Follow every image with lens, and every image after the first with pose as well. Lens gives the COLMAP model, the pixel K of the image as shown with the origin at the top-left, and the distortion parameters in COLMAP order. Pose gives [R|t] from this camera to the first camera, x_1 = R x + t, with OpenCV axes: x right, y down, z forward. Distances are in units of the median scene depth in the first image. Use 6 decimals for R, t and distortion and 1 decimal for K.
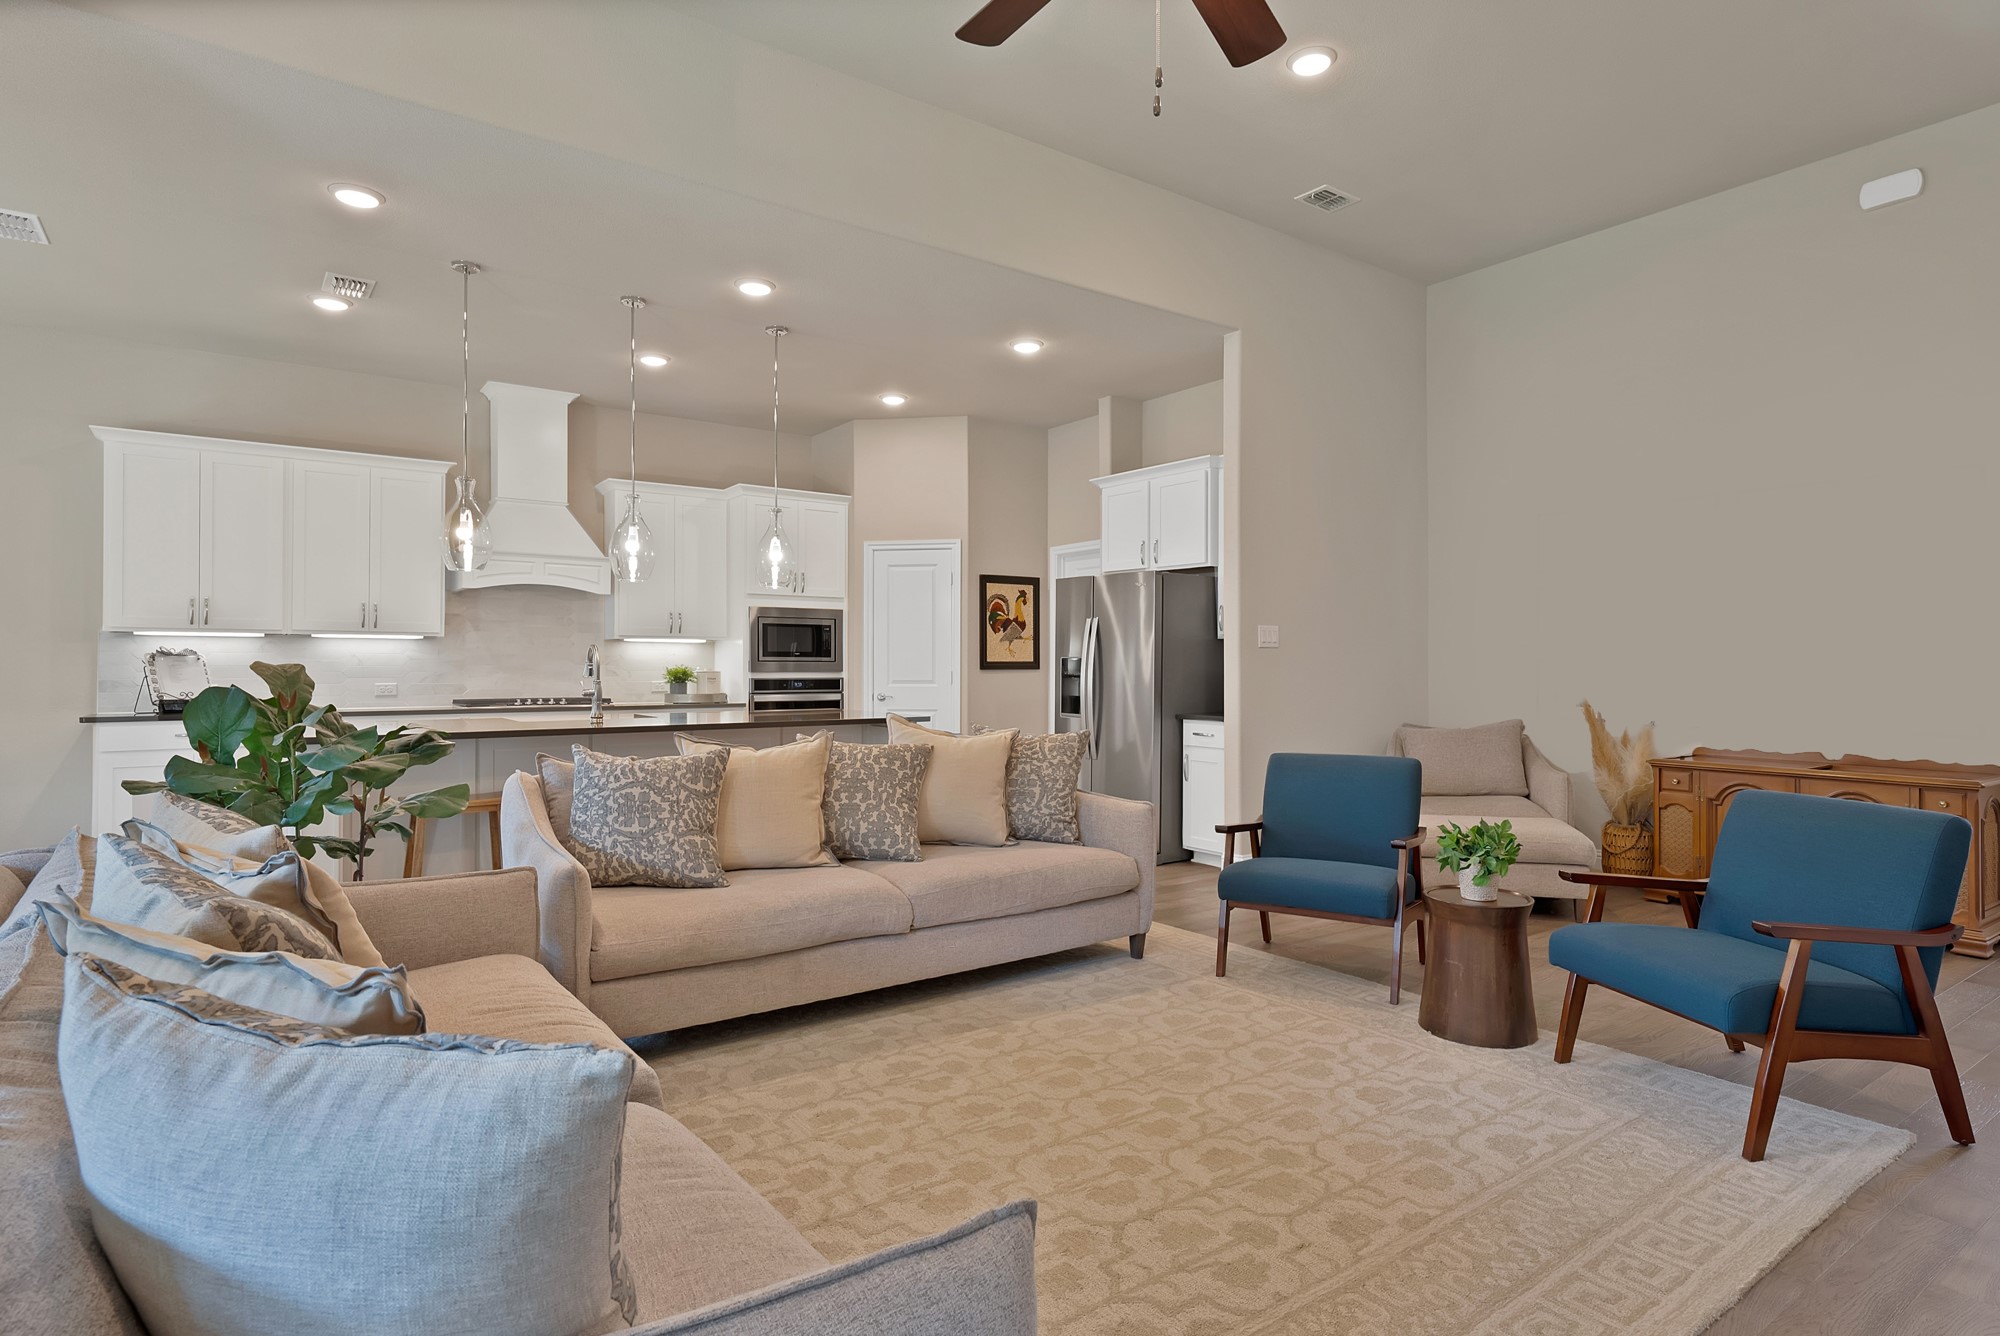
lens RADIAL K [[1009.6, 0, 984.3], [0, 1009.6, 659.8], [0, 0, 1]] dist [0.001061, 0.000284]
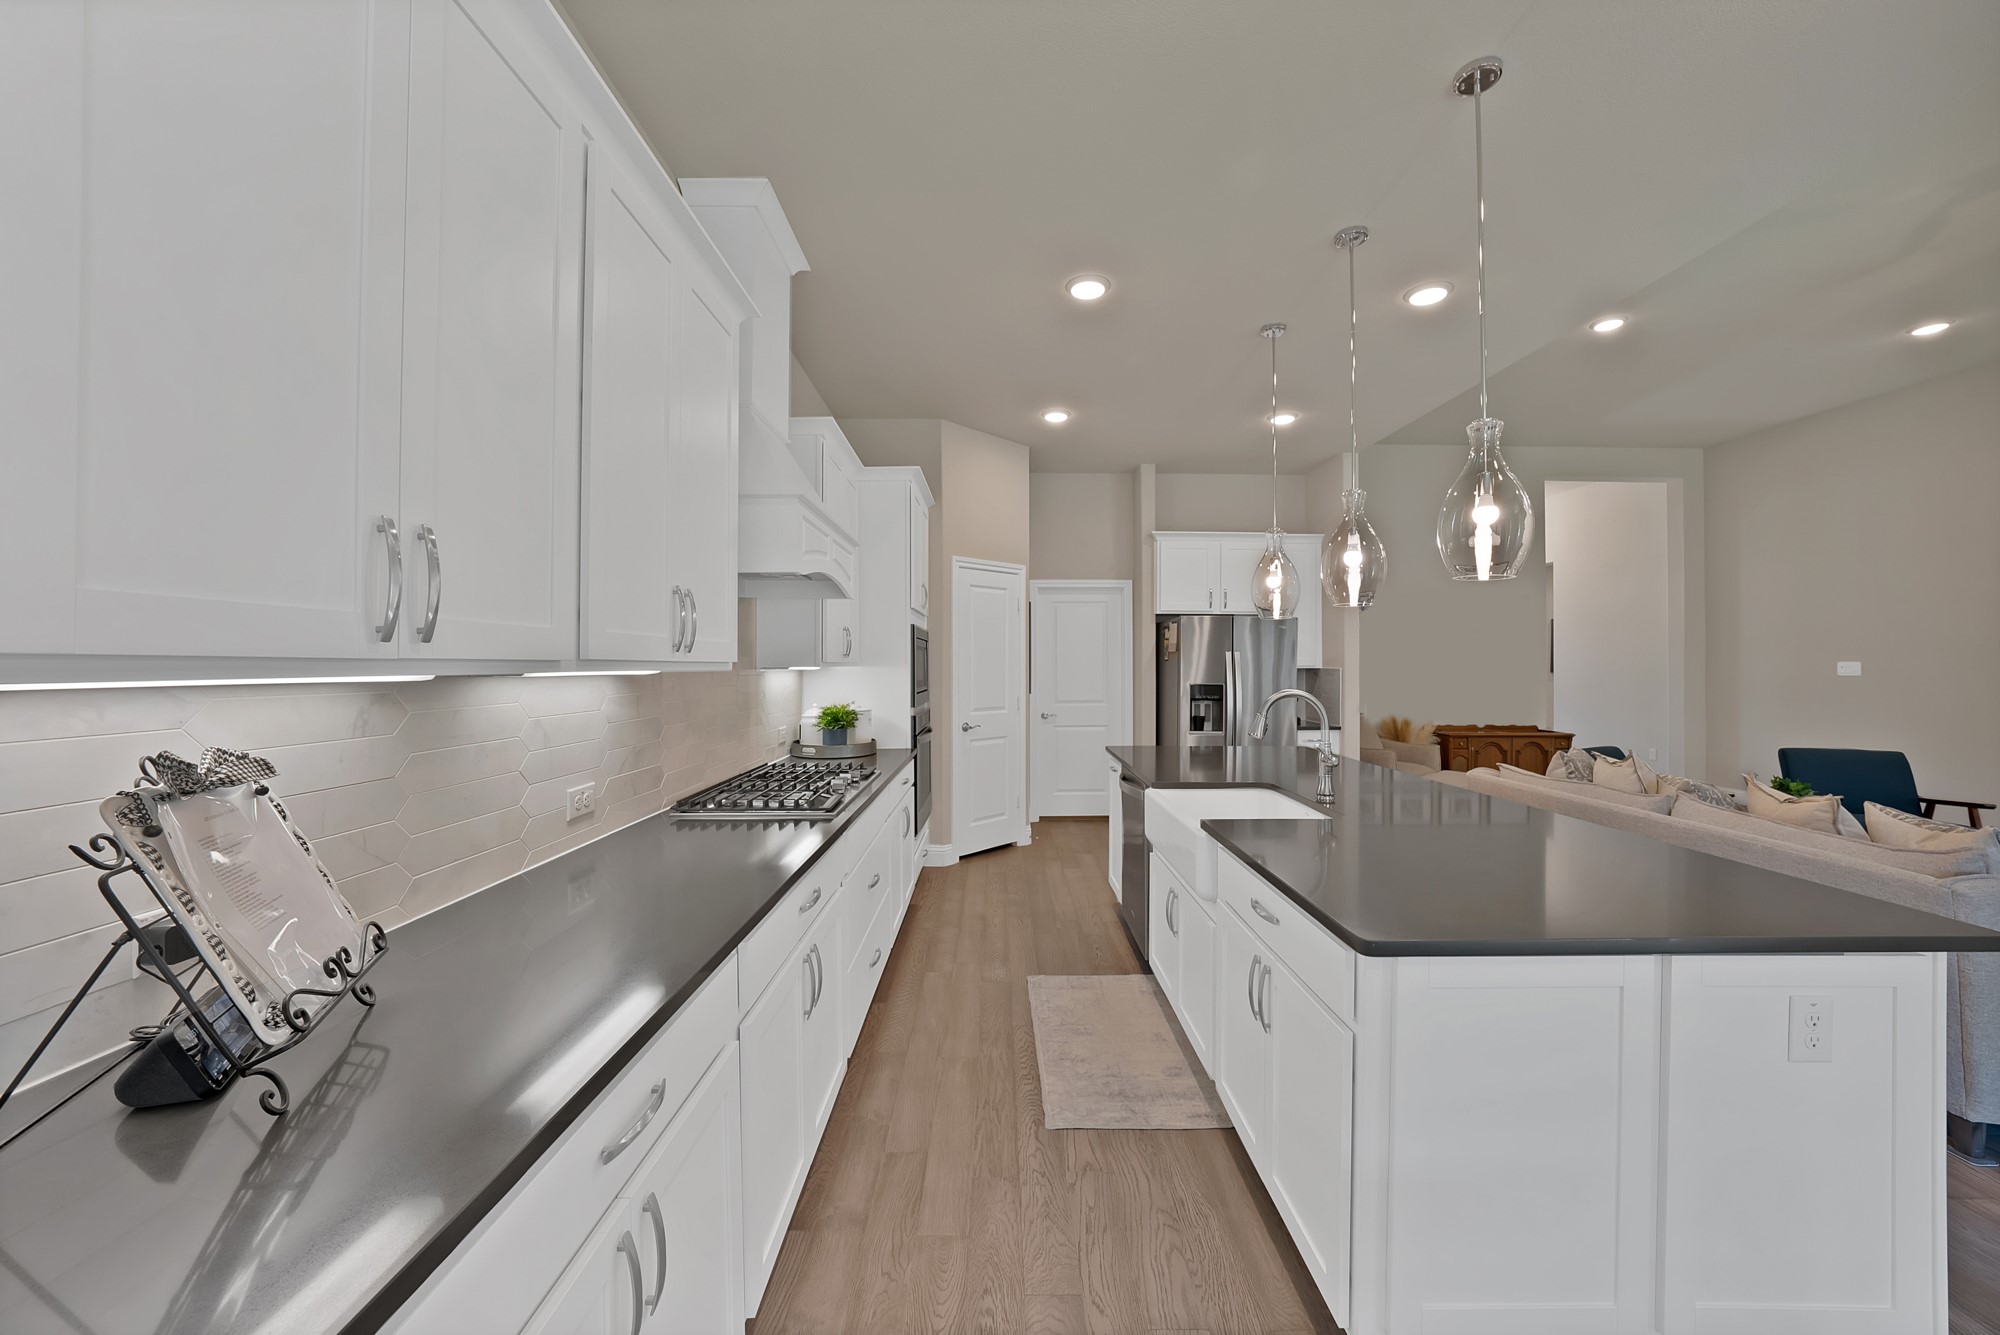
lens RADIAL K [[724.4, 0, 999.3], [0, 724.4, 662.0], [0, 0, 1]] dist [-0.009312, 0.000196]
pose [[0.596398, 0.000534, 0.802689, -0.672759], [-0.000833, 1.000000, -0.000046, -0.024875], [-0.802689, -0.000641, 0.596398, 0.642282]]
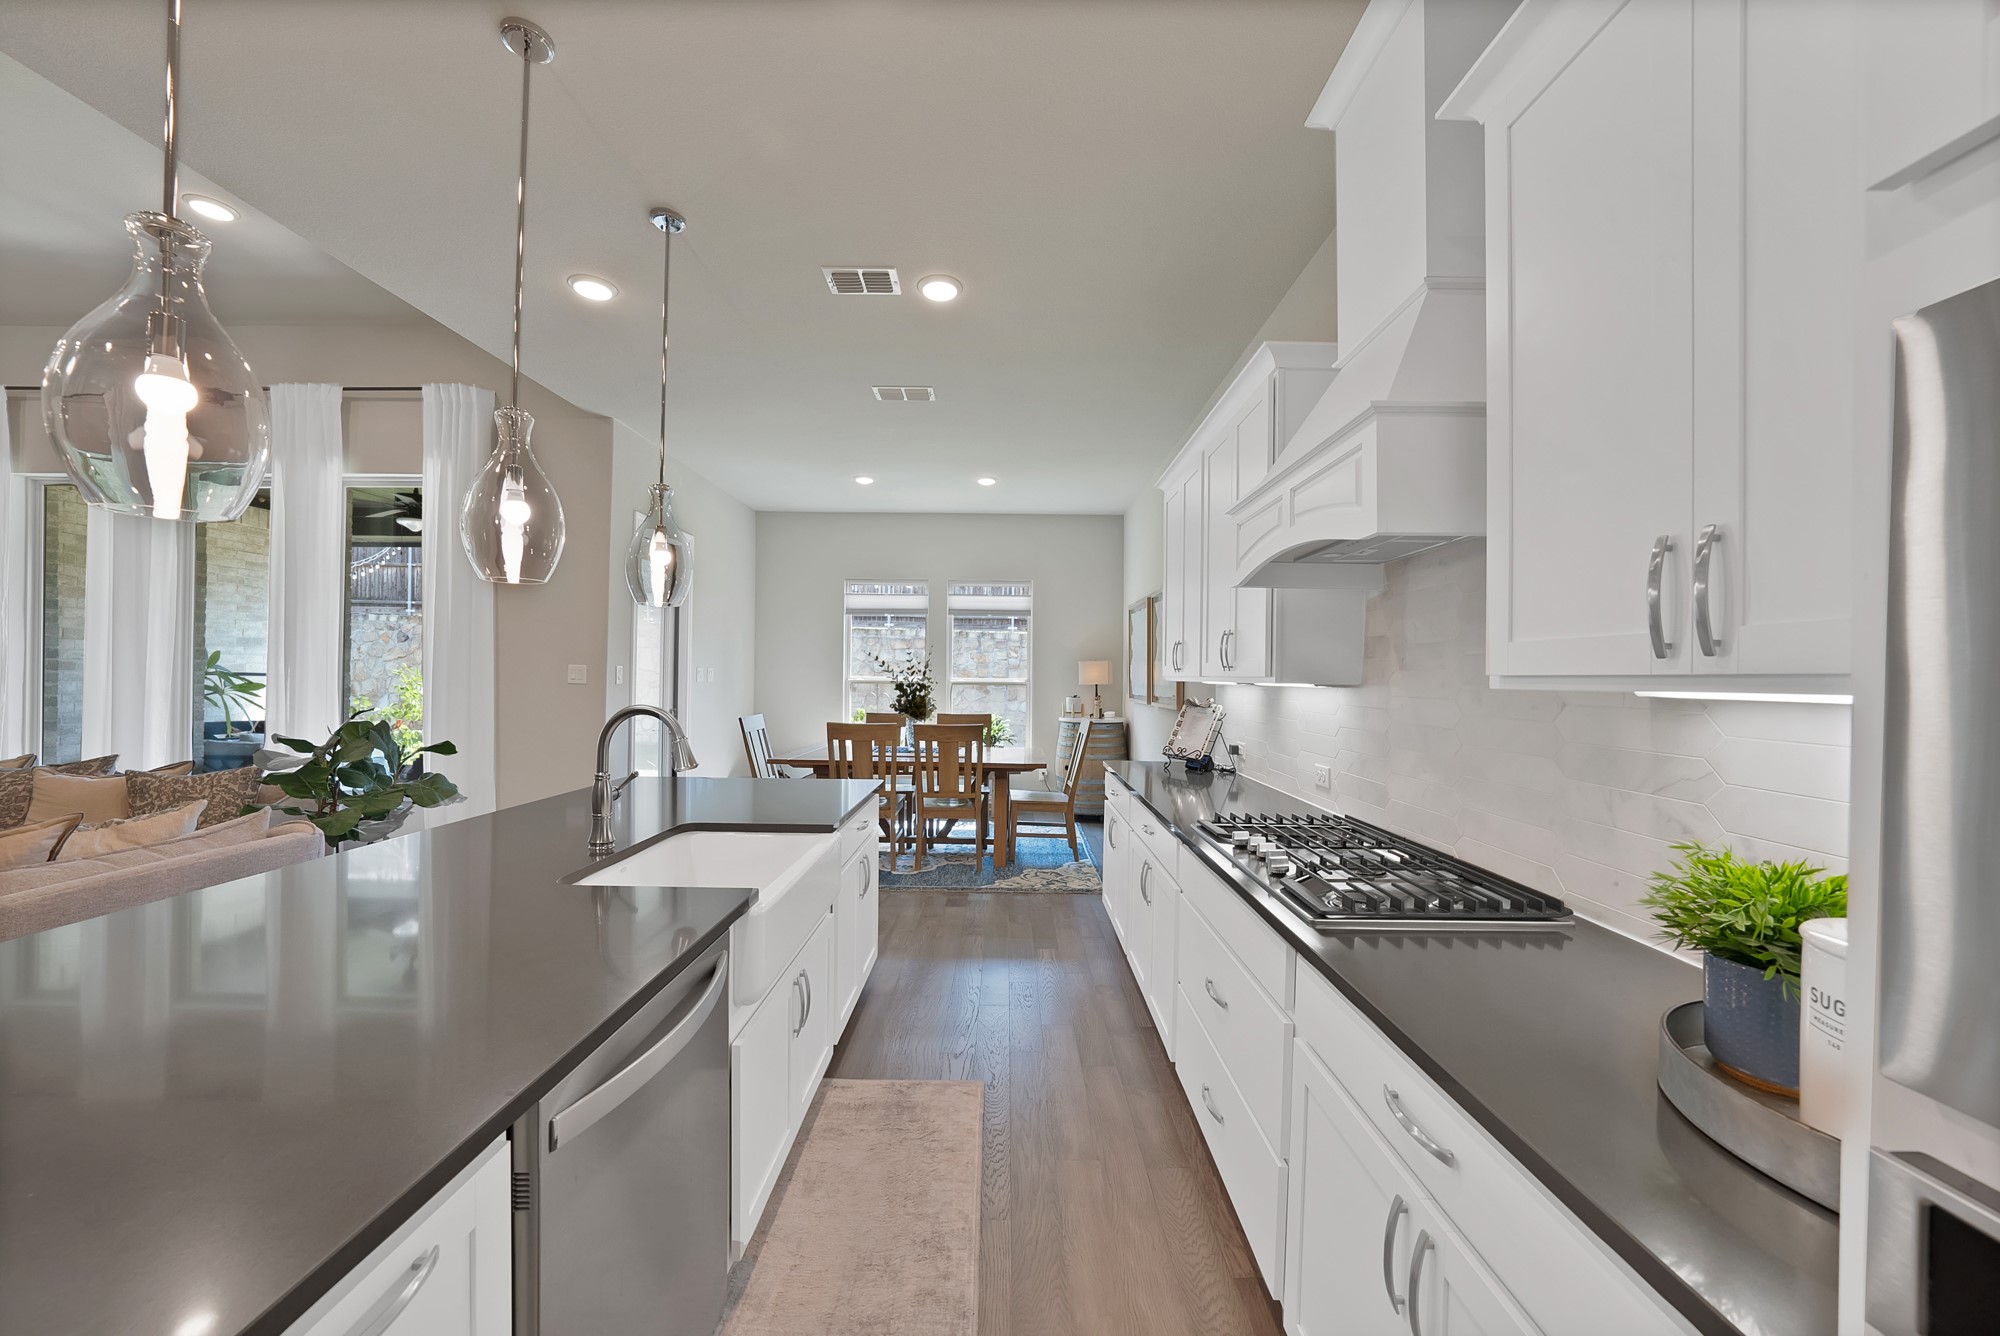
lens RADIAL K [[724.4, 0, 990.5], [0, 724.4, 683.4], [0, 0, 1]] dist [-0.009312, 0.000196]
pose [[-0.615823, 0.000692, -0.787884, -0.140945], [-0.007707, 0.999946, 0.006903, -0.023144], [0.787847, 0.010323, -0.615784, 1.024820]]
